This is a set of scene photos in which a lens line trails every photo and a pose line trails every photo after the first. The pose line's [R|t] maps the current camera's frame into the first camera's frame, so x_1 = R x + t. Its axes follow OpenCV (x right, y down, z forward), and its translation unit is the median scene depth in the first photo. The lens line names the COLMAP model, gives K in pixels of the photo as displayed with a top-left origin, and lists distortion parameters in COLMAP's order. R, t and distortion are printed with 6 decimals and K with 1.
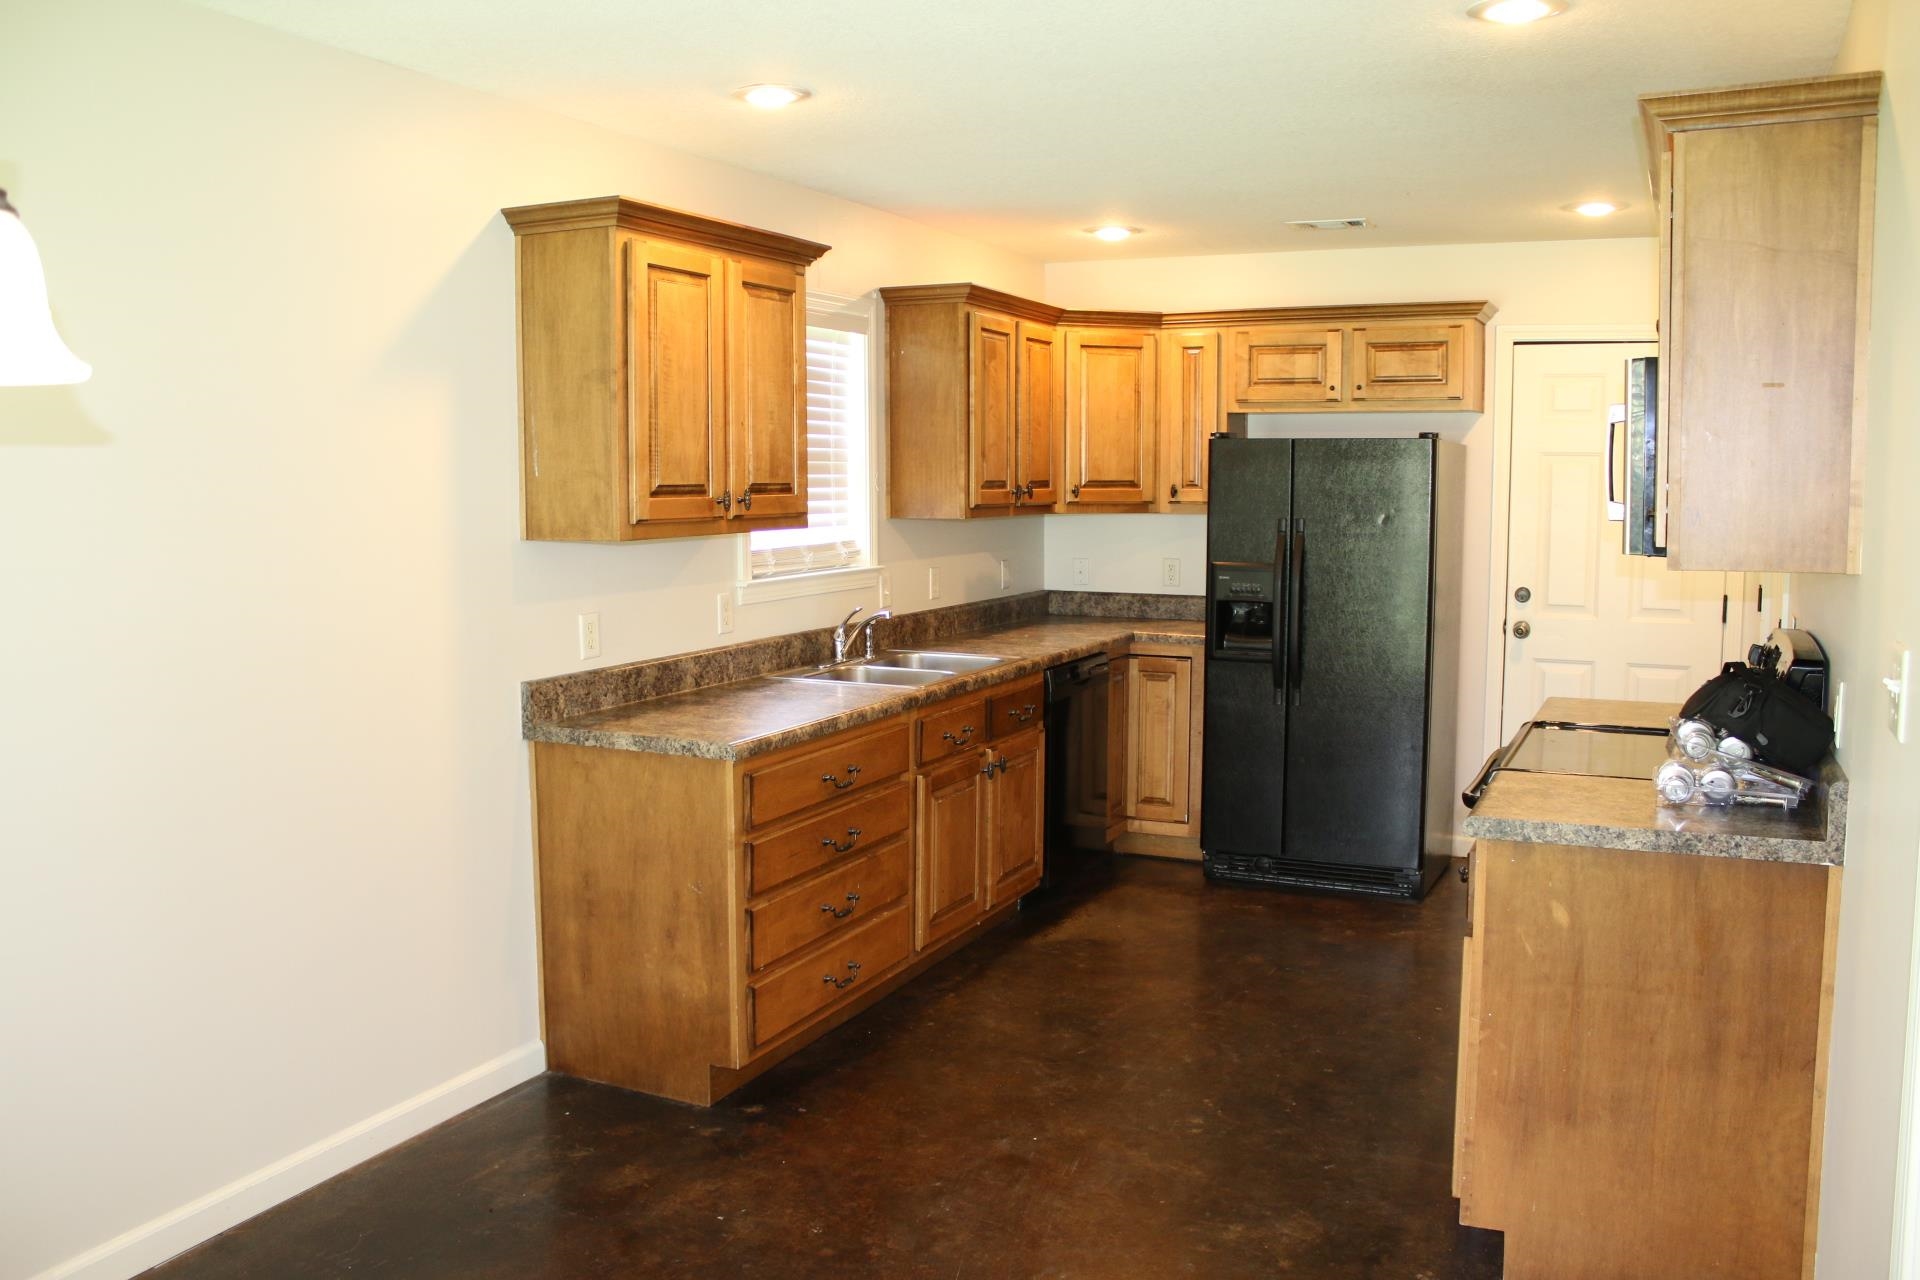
lens RADIAL K [[1581.1, 0, 955.6], [0, 1581.1, 633.0], [0, 0, 1]] dist [-0.184540, 0.163152]
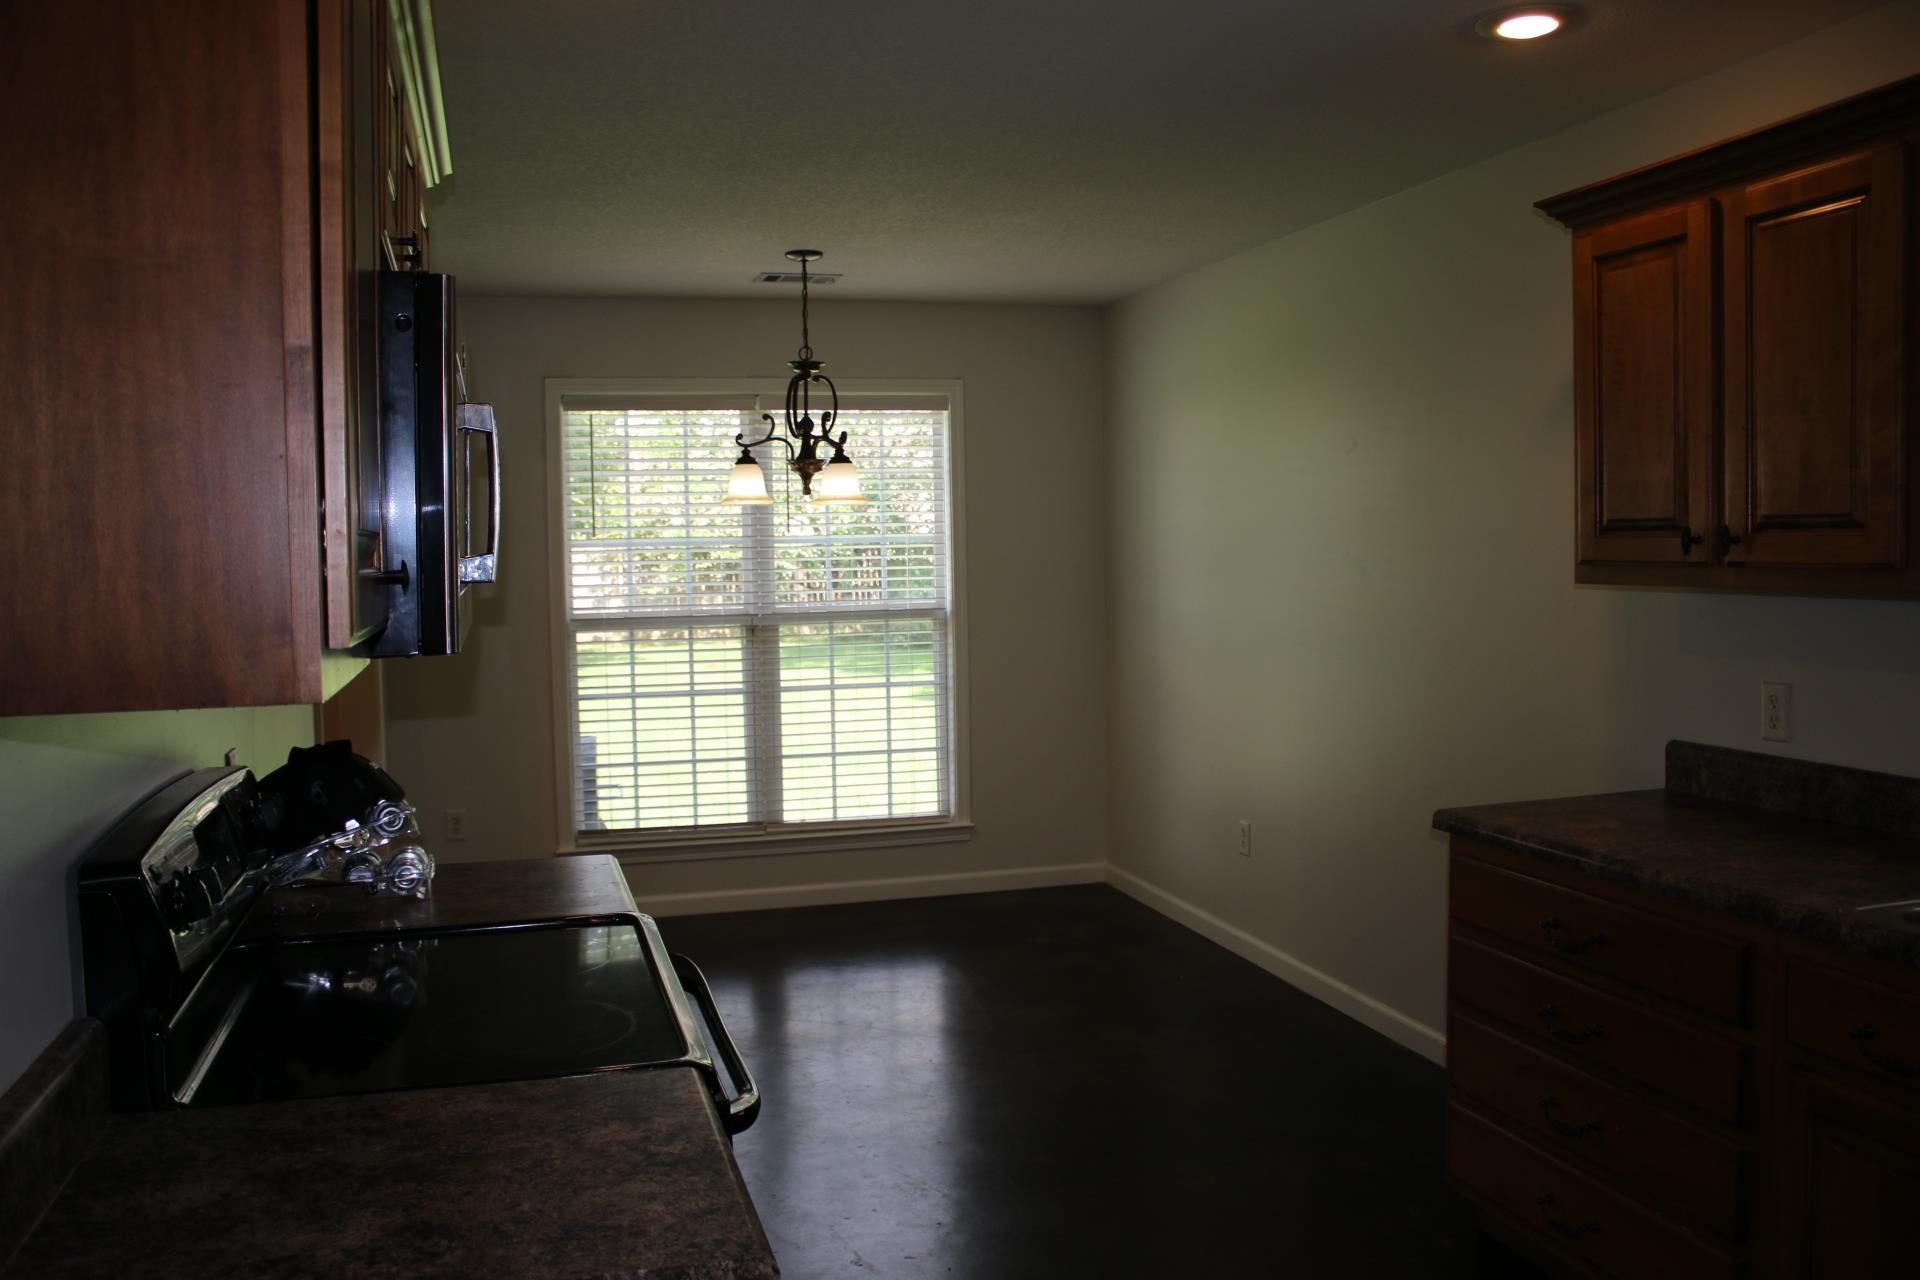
lens RADIAL K [[1581.1, 0, 955.6], [0, 1581.1, 633.0], [0, 0, 1]] dist [-0.184540, 0.163152]
pose [[-0.753518, 0.045443, -0.655855, 0.566761], [-0.051081, 0.990545, 0.127321, -0.112158], [0.655440, 0.129440, -0.744073, 1.288610]]
